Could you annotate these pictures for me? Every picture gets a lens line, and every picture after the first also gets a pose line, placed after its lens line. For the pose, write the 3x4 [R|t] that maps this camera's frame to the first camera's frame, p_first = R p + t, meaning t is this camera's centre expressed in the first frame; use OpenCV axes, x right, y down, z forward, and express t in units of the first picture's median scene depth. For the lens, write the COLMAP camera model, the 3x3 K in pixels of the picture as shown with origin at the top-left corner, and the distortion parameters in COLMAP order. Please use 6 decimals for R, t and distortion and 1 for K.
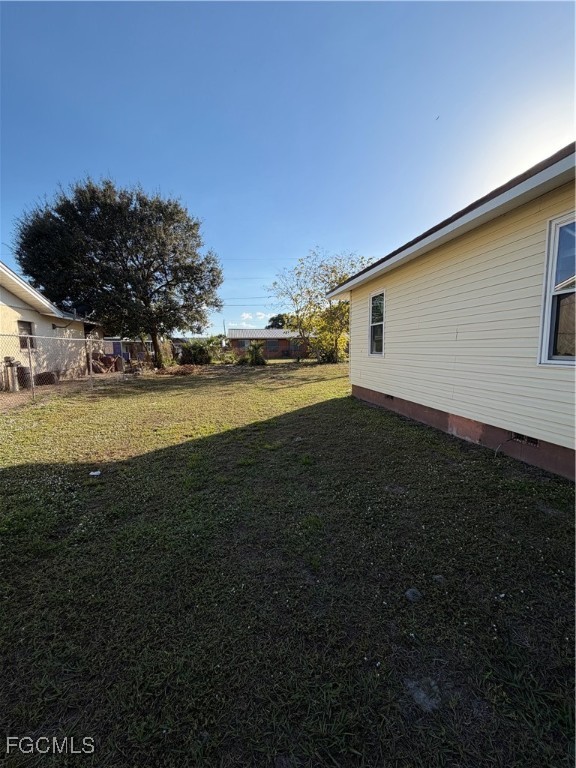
lens RADIAL K [[307.3, 0, 288.3], [0, 307.3, 384.3], [0, 0, 1]] dist [0.001564, -0.000867]
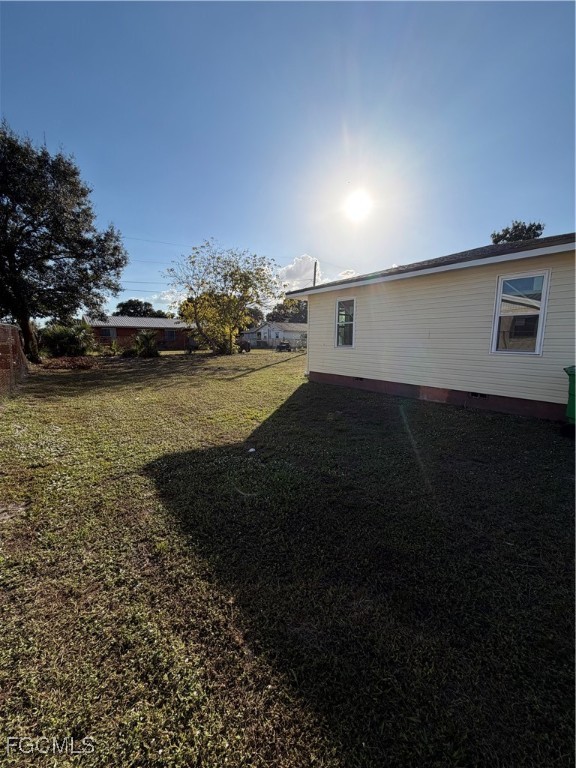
lens RADIAL K [[307.3, 0, 289.9], [0, 307.3, 384.3], [0, 0, 1]] dist [0.001564, -0.000867]
pose [[0.884733, -0.048600, 0.463557, -0.224492], [0.036463, 0.998718, 0.035115, 0.002570], [-0.464669, -0.014165, 0.885371, -0.014885]]
